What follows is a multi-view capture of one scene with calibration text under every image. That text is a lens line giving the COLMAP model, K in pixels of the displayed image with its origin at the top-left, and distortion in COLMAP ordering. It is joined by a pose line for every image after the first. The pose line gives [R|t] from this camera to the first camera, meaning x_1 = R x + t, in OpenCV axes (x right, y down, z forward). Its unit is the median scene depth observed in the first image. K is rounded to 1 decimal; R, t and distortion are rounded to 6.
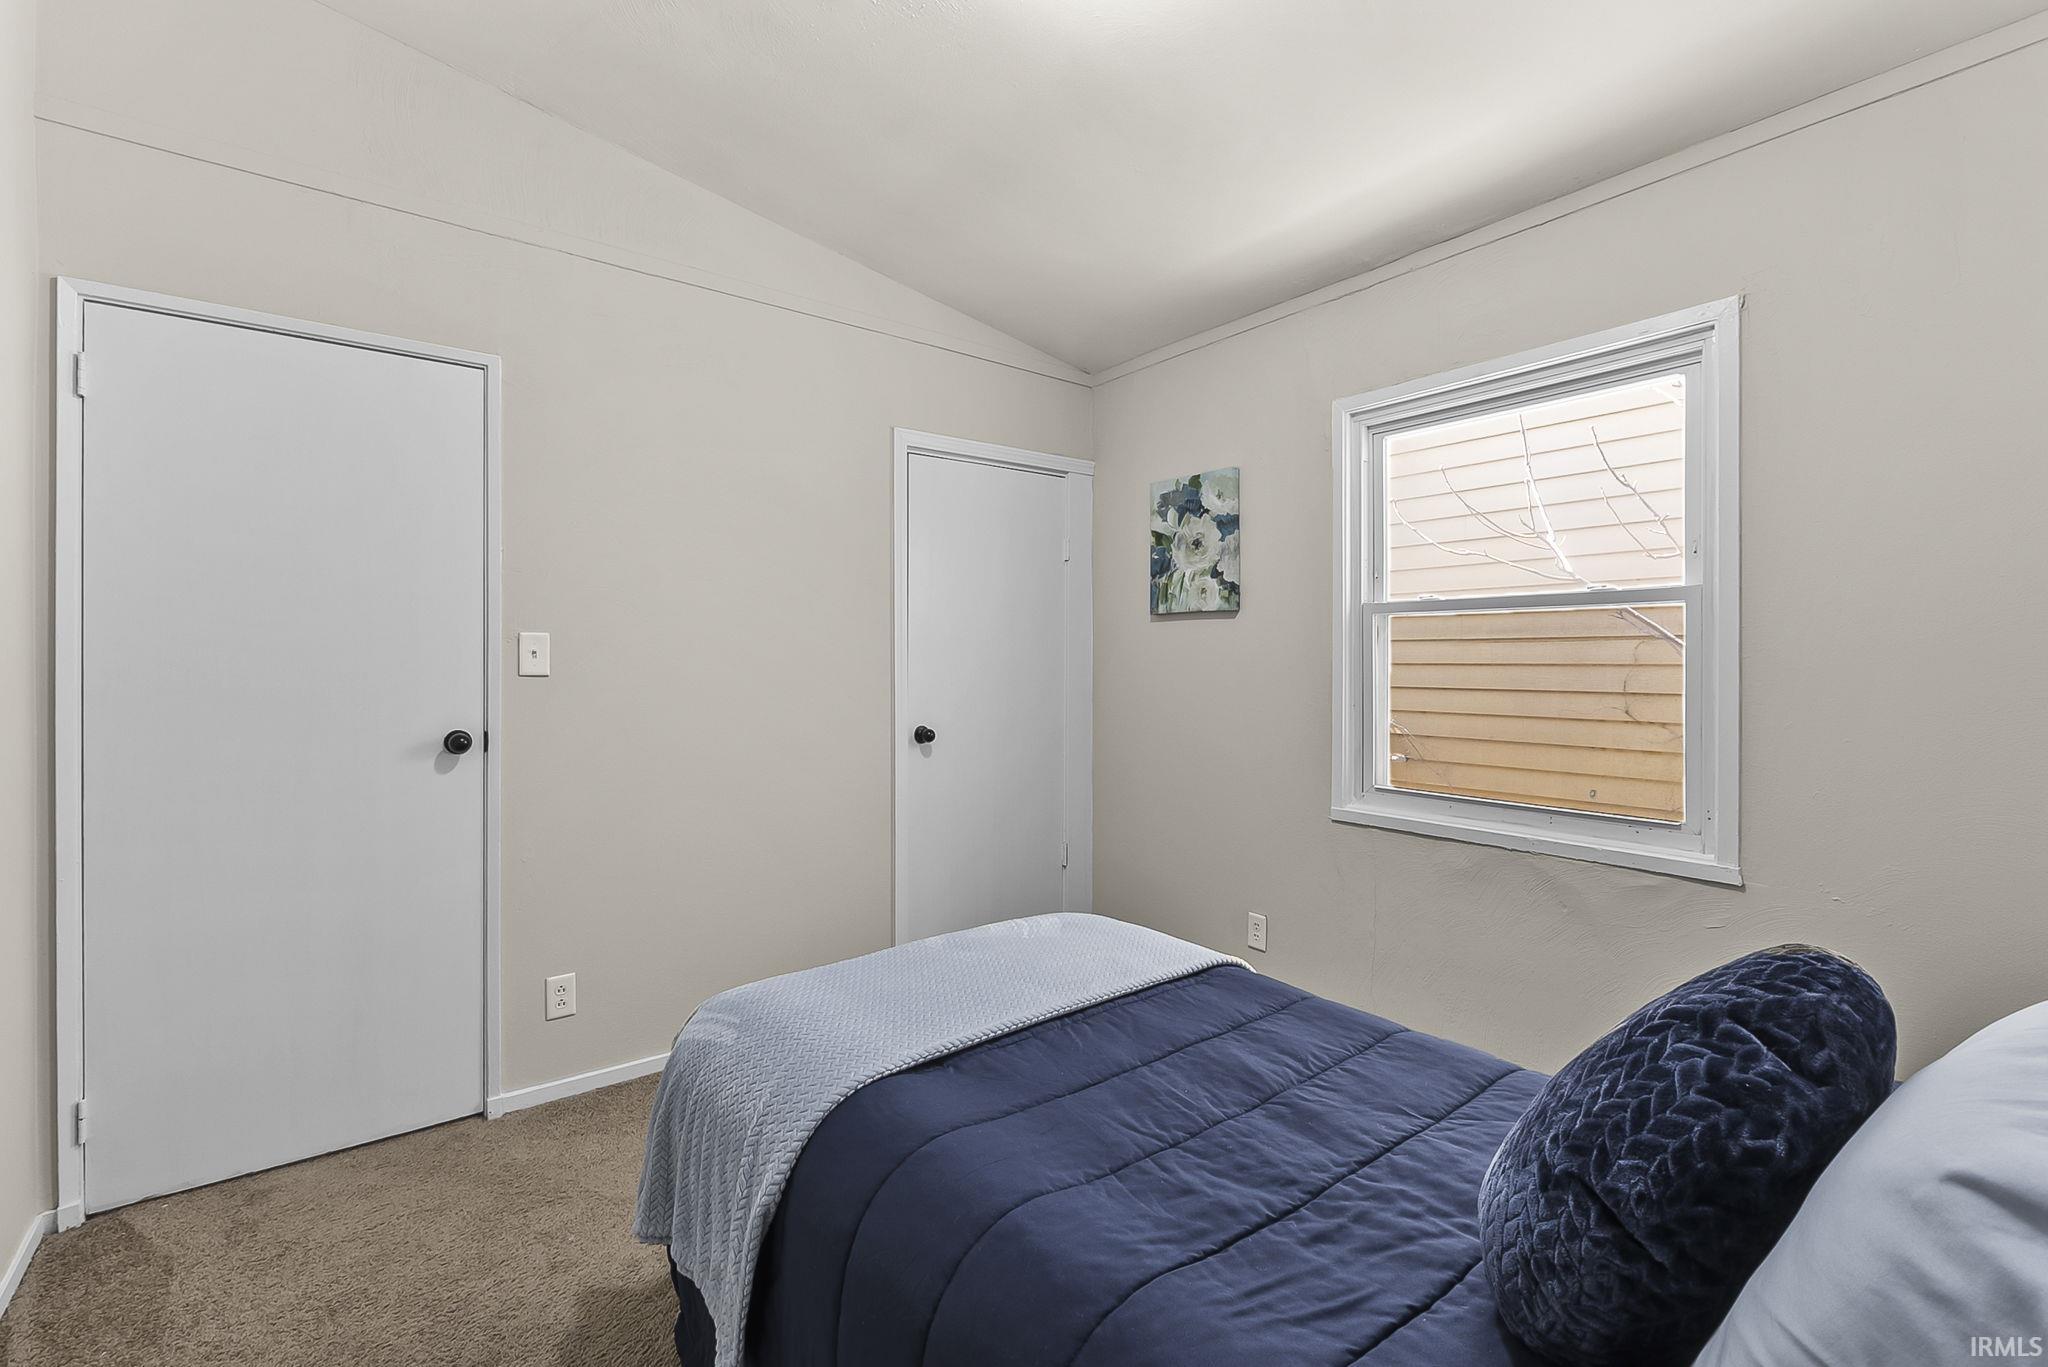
lens RADIAL K [[865.9, 0, 1019.4], [0, 865.9, 675.0], [0, 0, 1]] dist [-0.005923, -0.000493]
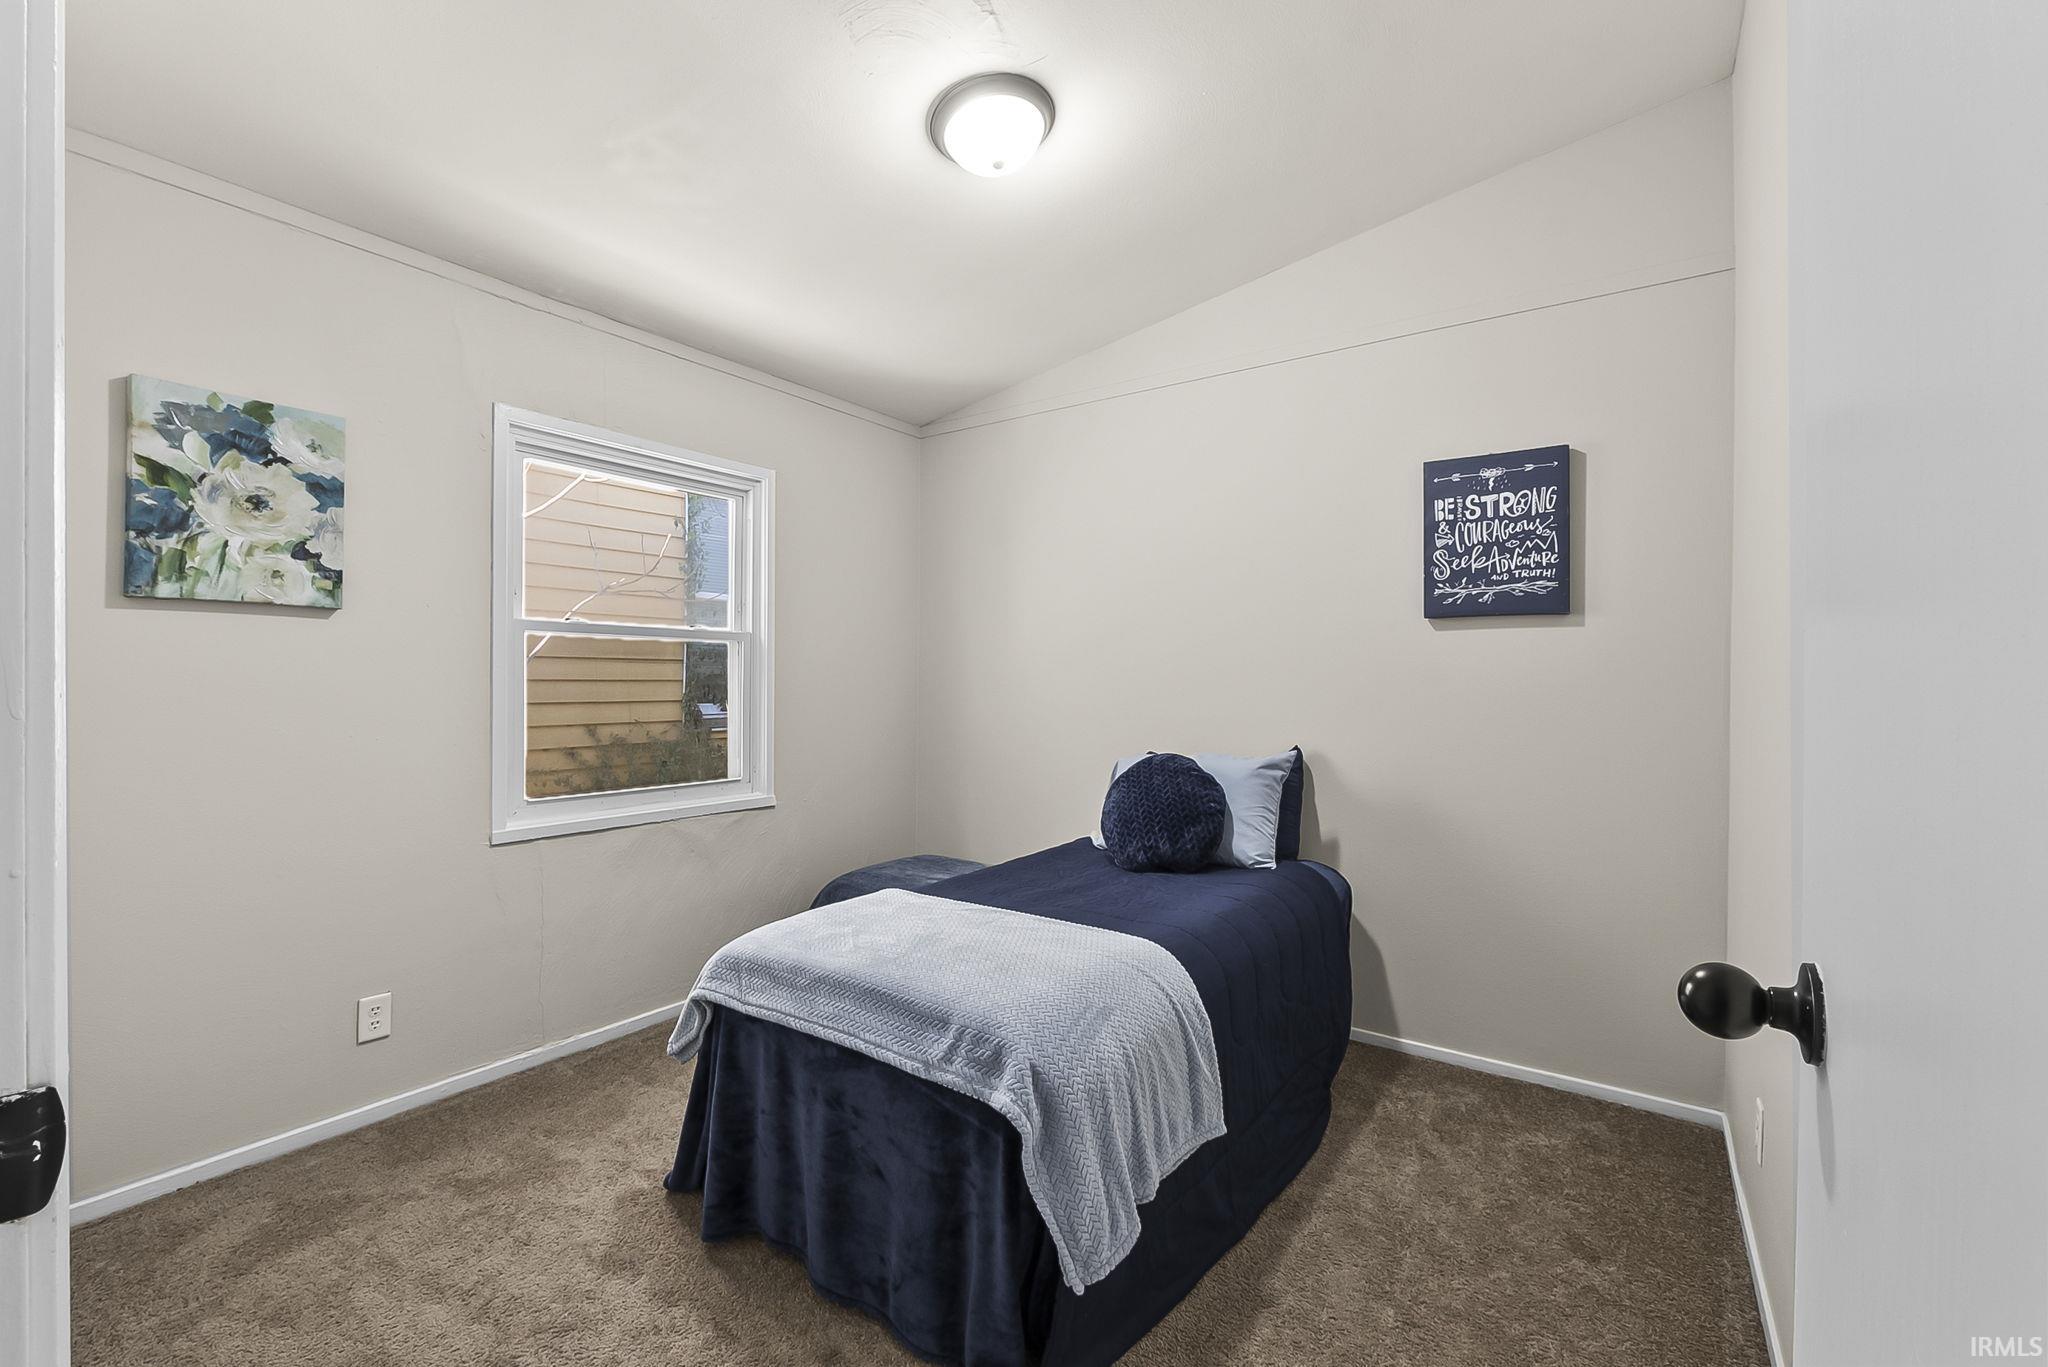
lens RADIAL K [[865.9, 0, 1013.2], [0, 865.9, 677.6], [0, 0, 1]] dist [-0.005923, -0.000493]
pose [[-0.282571, -0.001004, 0.959246, -0.612996], [0.010561, 0.999936, 0.004157, -0.011668], [-0.959188, 0.011305, -0.282542, 0.633286]]
